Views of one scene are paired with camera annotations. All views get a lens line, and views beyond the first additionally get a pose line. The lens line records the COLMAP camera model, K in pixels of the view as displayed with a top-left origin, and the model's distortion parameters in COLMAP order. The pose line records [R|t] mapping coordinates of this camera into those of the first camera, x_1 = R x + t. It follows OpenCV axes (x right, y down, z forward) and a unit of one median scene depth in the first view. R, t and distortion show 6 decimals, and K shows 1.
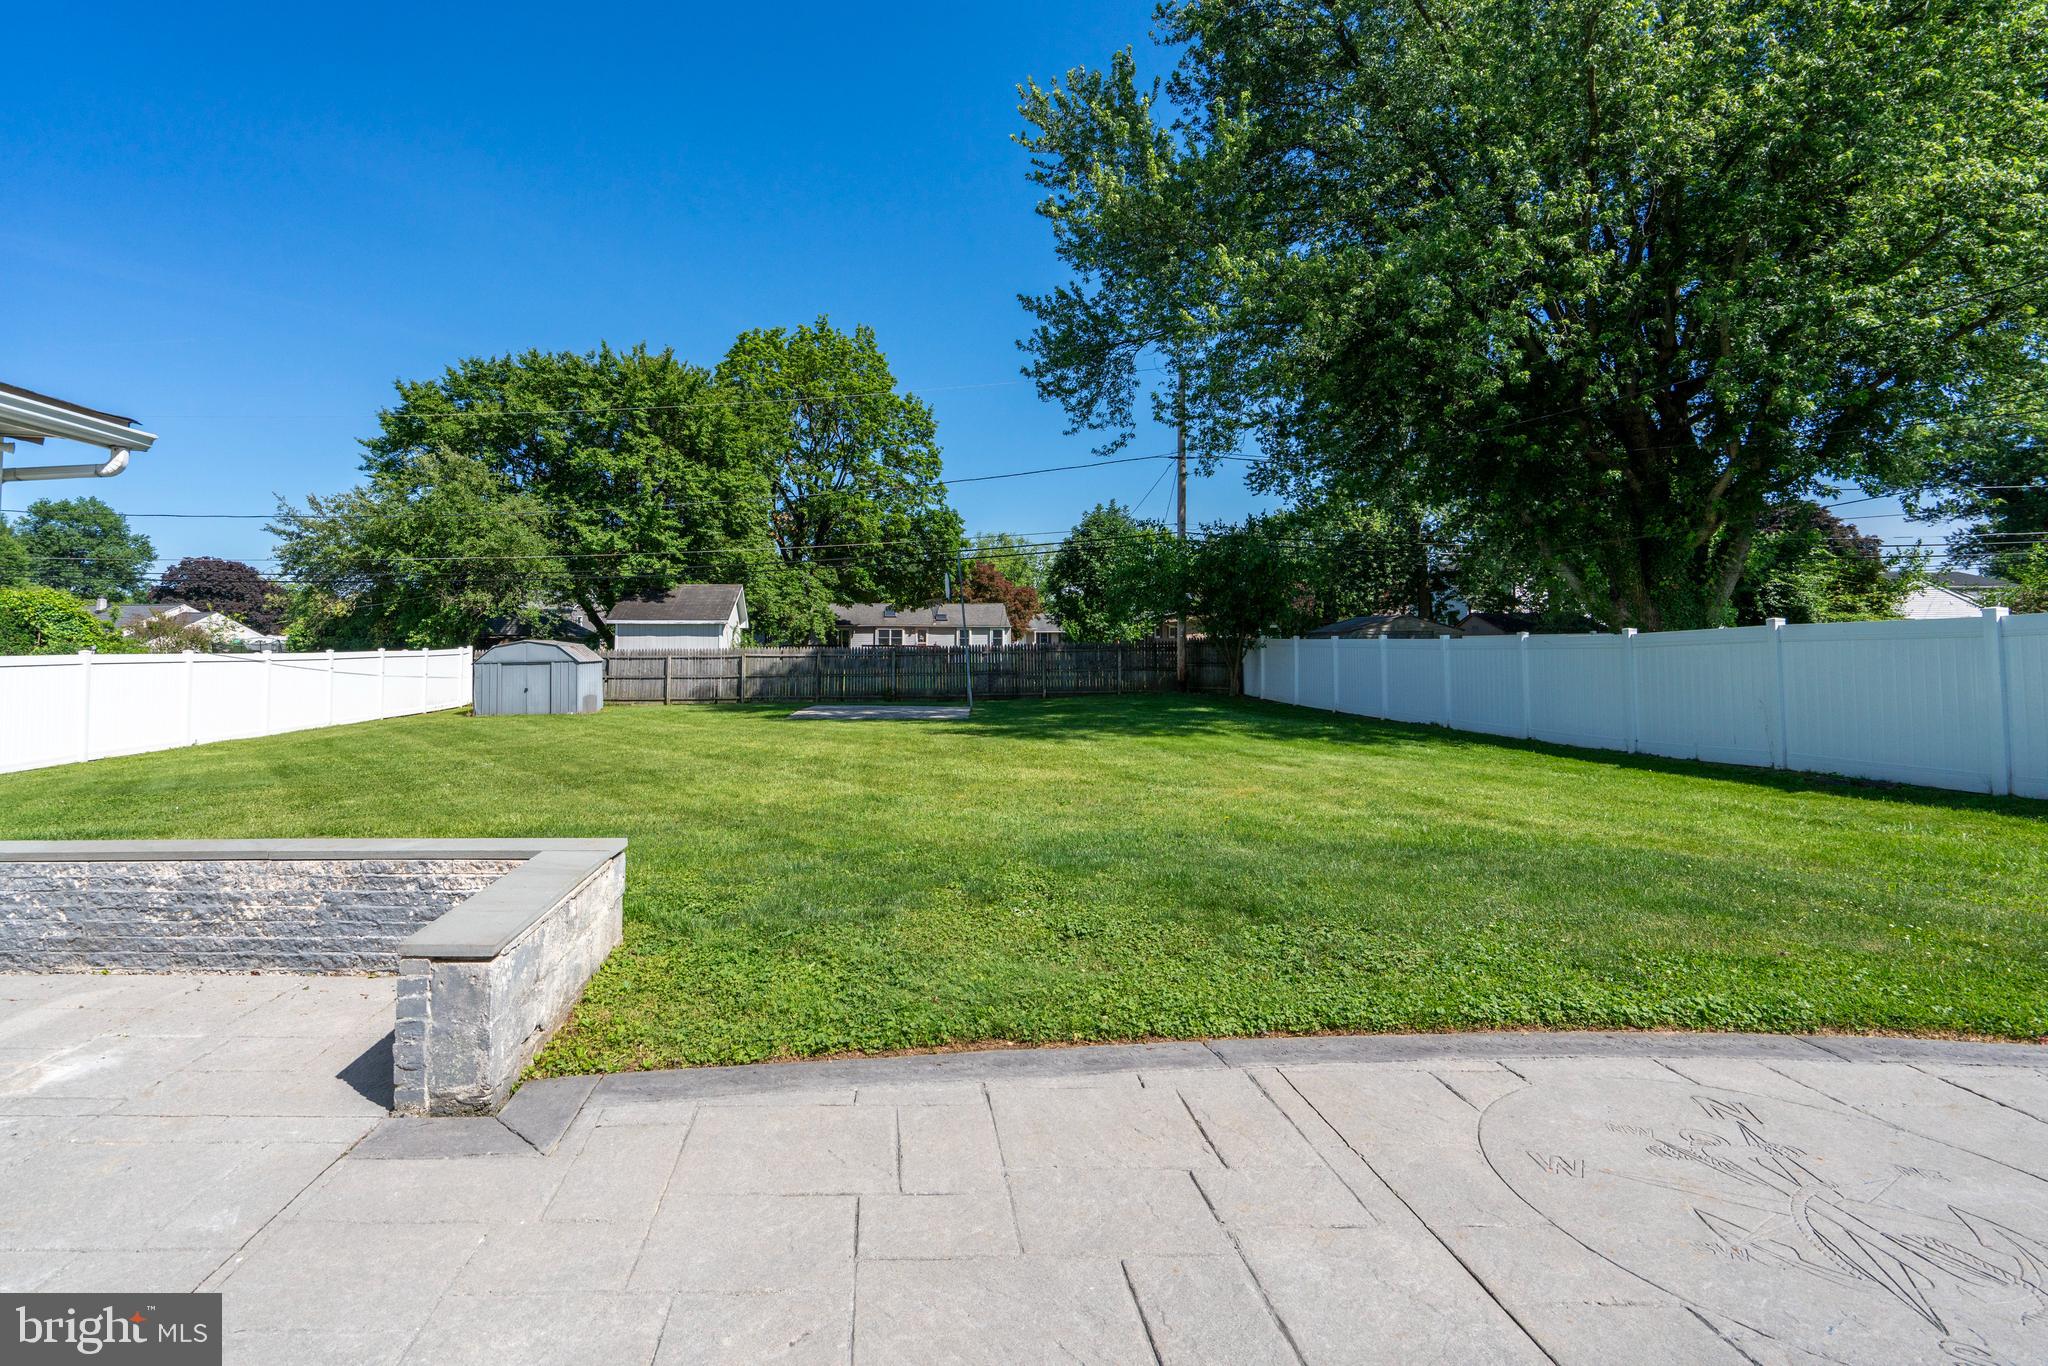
lens RADIAL K [[979.3, 0, 902.9], [0, 979.3, 586.1], [0, 0, 1]] dist [-0.000296, 0.000358]
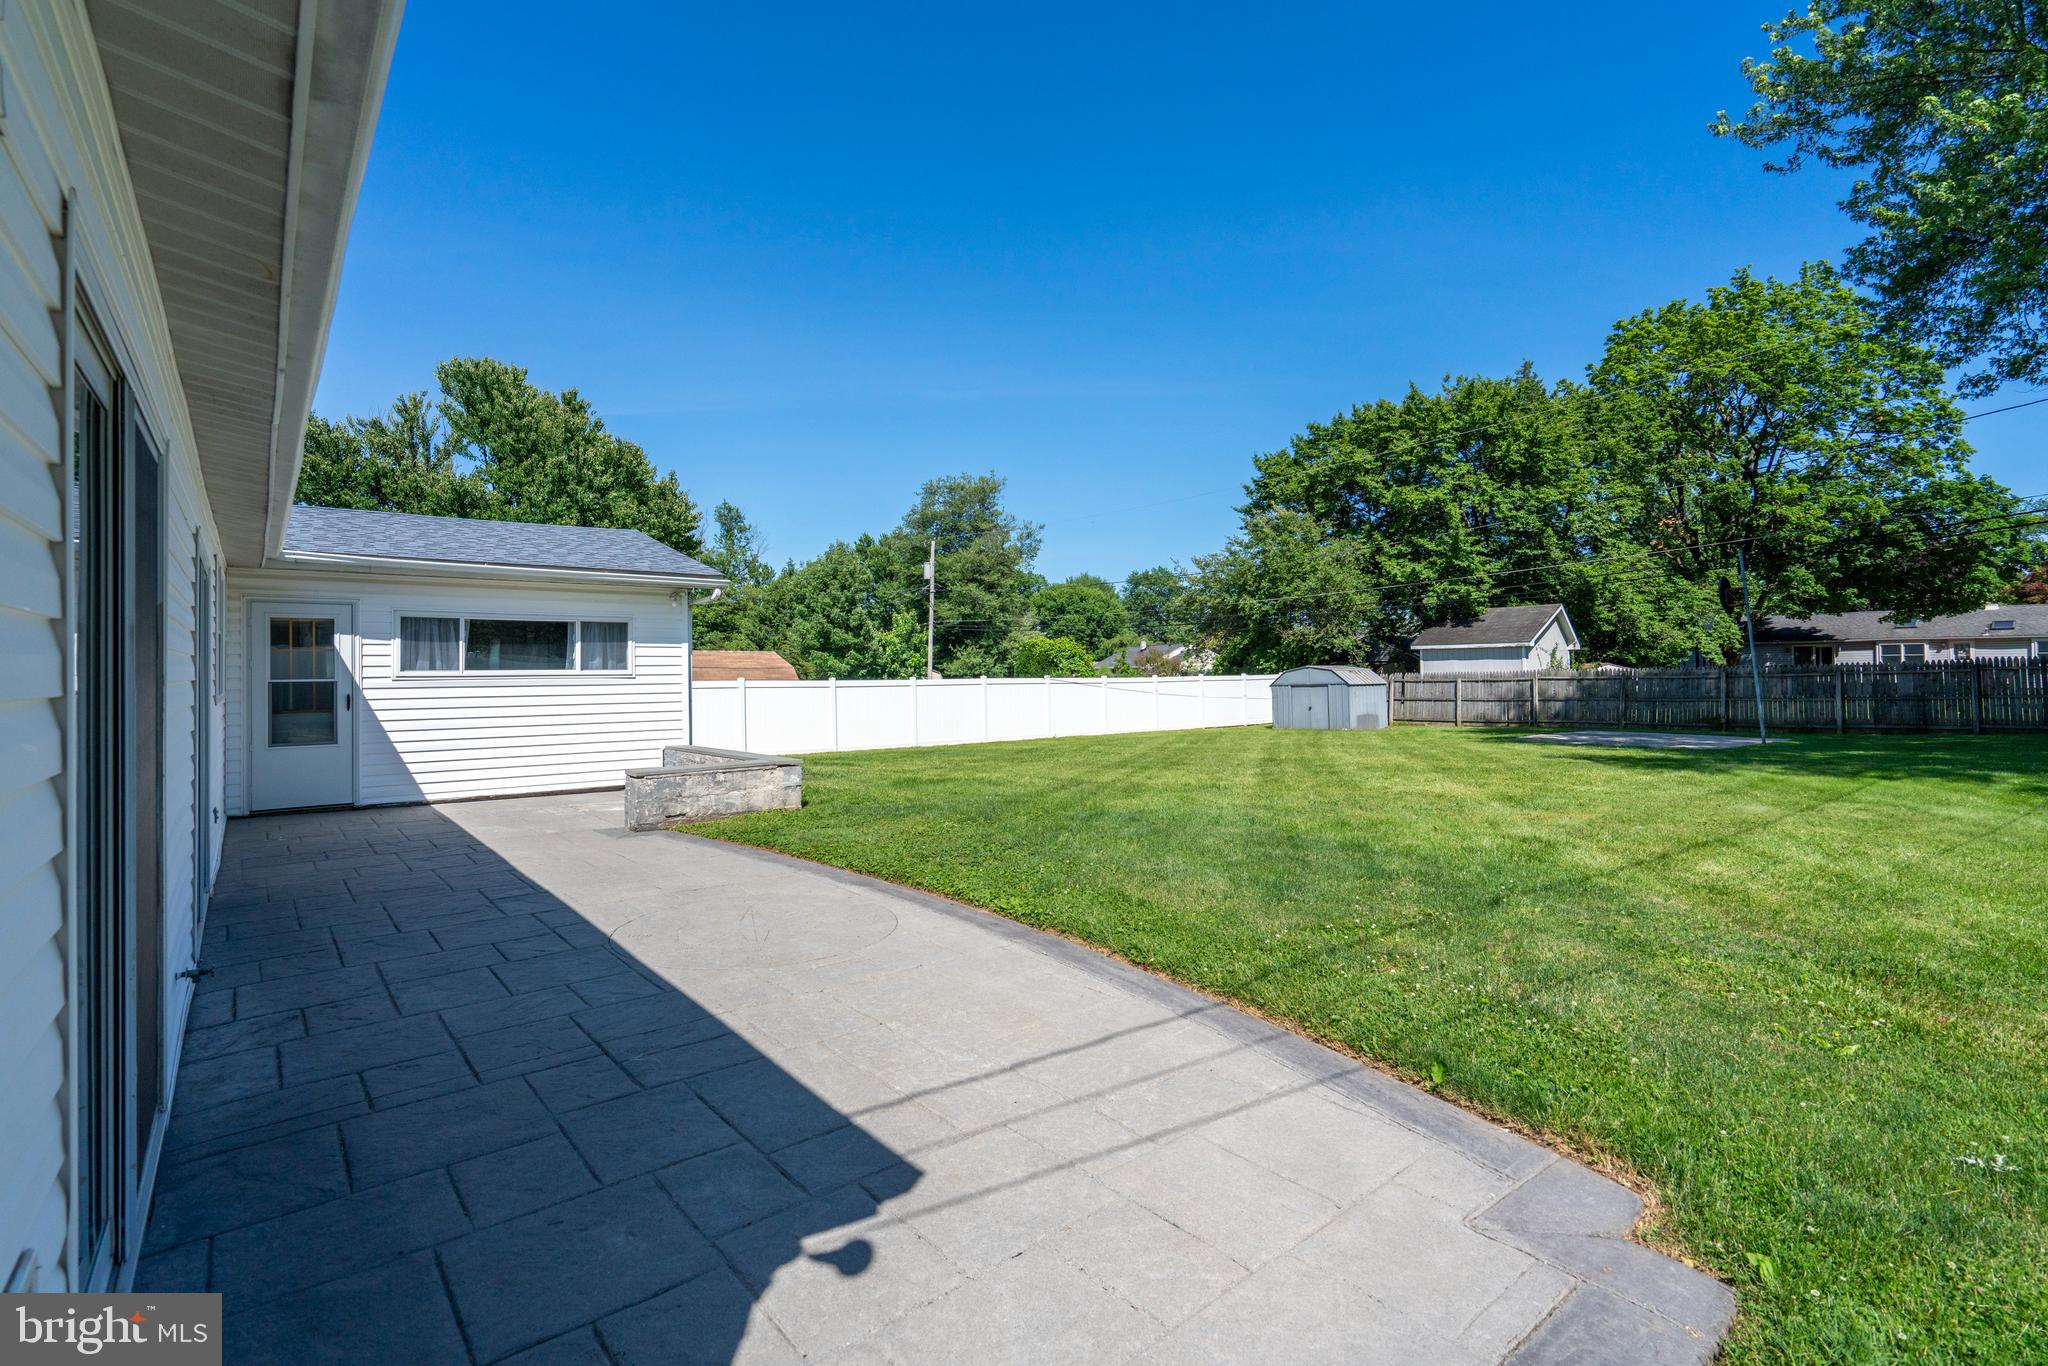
lens RADIAL K [[931.2, 0, 1024.0], [0, 931.2, 662.1], [0, 0, 1]] dist [-0.008542, 0.000653]
pose [[0.643142, -0.018987, -0.765511, 0.191707], [0.057581, 0.998061, 0.023622, 0.003497], [0.763579, -0.059271, 0.642989, 0.019444]]
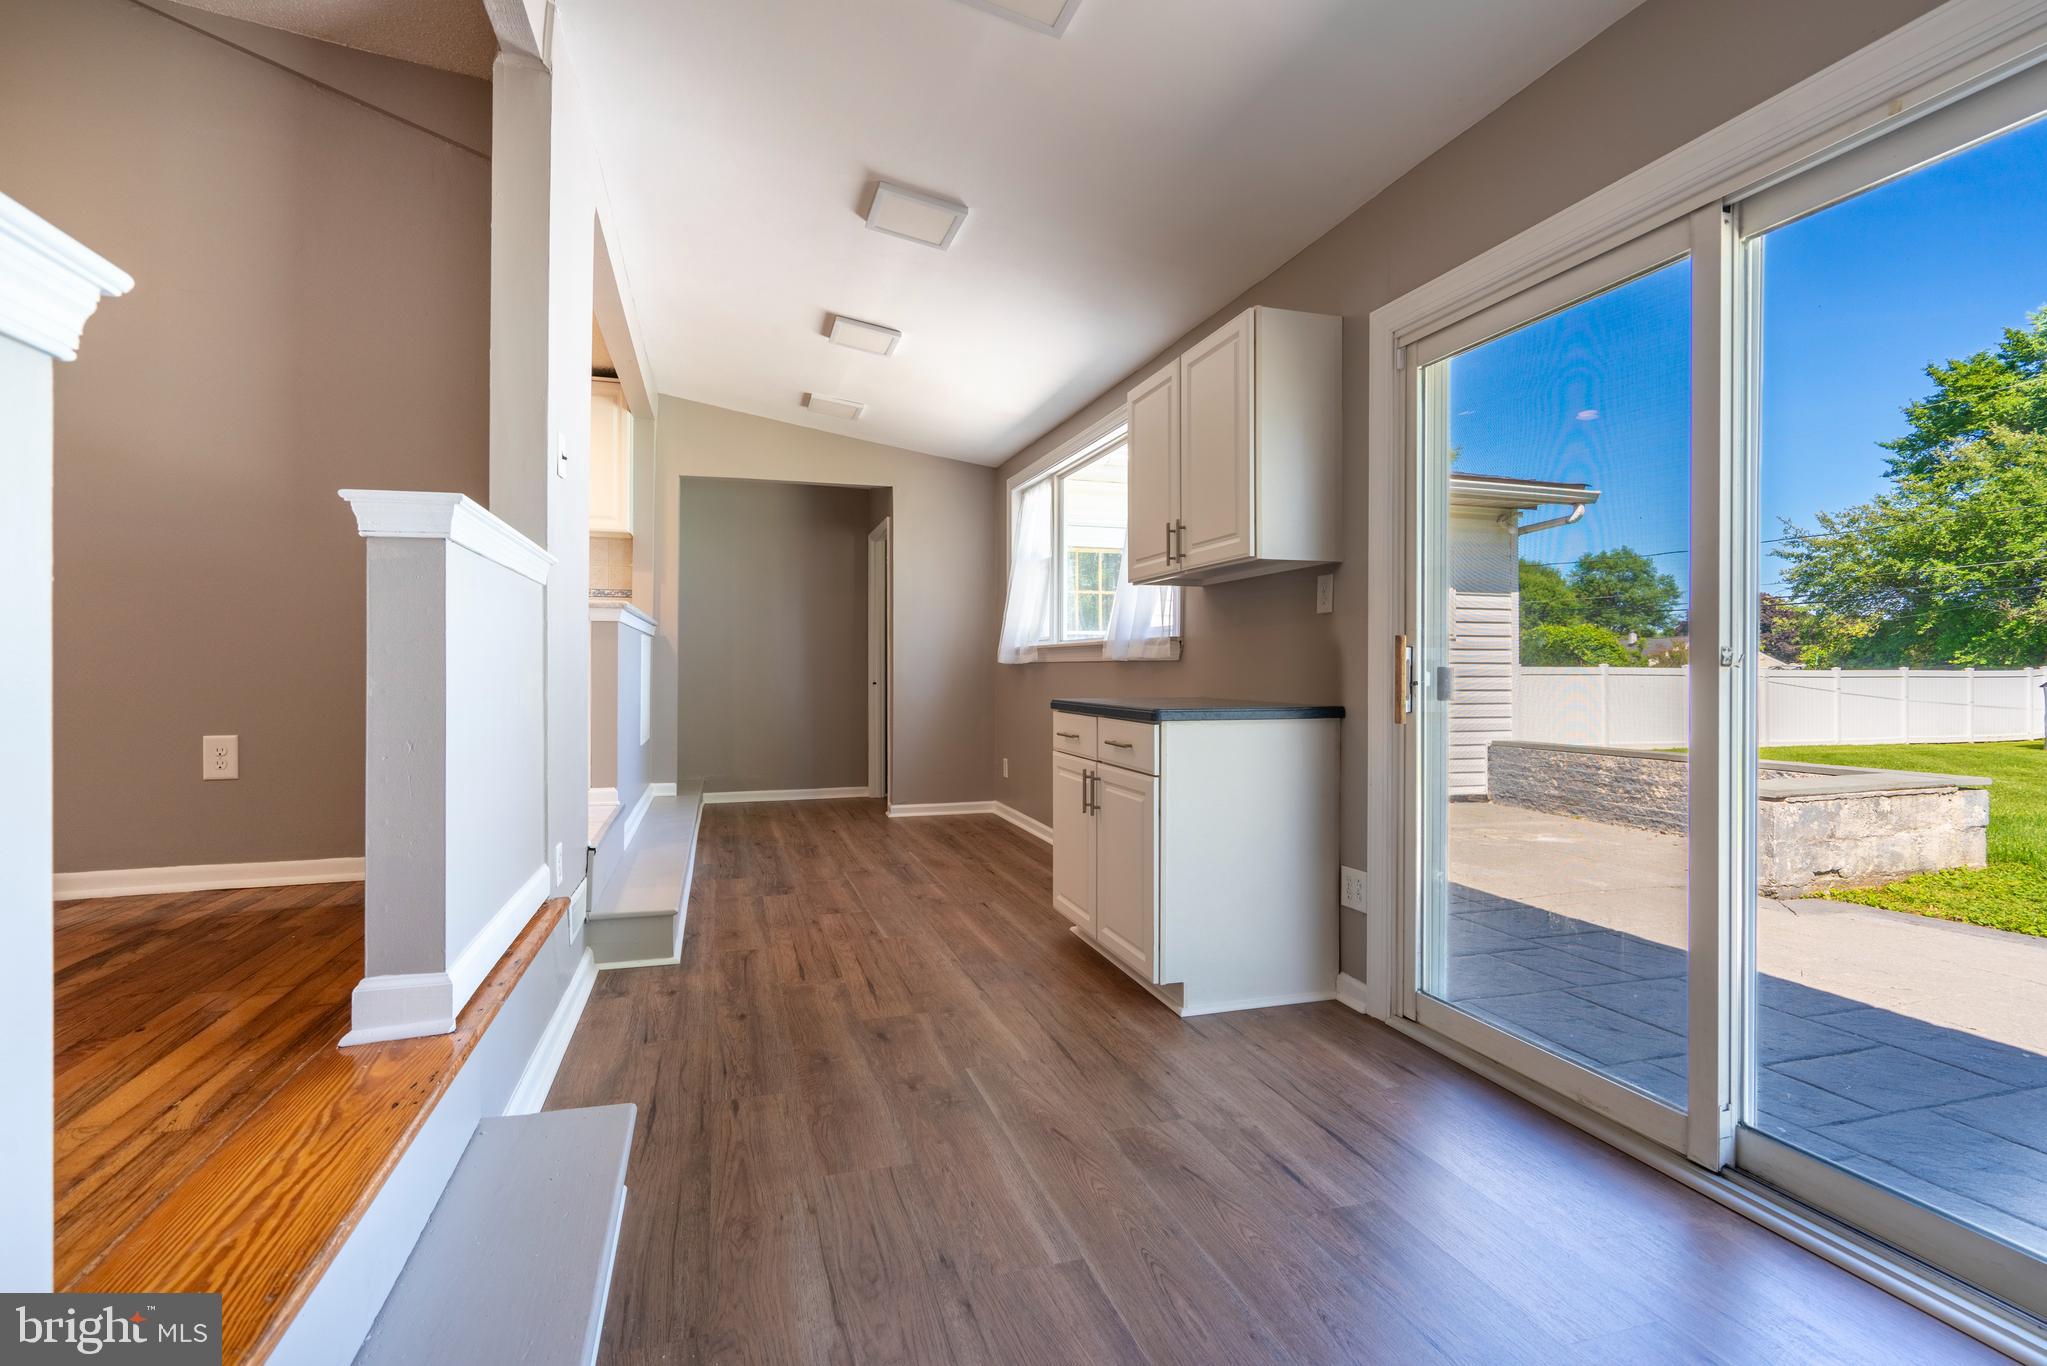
lens RADIAL K [[943.0, 0, 1025.9], [0, 943.0, 665.2], [0, 0, 1]] dist [0.011517, 0.000374]
pose [[0.305877, -0.008277, -0.952035, 0.046655], [0.052609, 0.998581, 0.008221, 0.007671], [0.950616, -0.052600, 0.305878, -0.039829]]
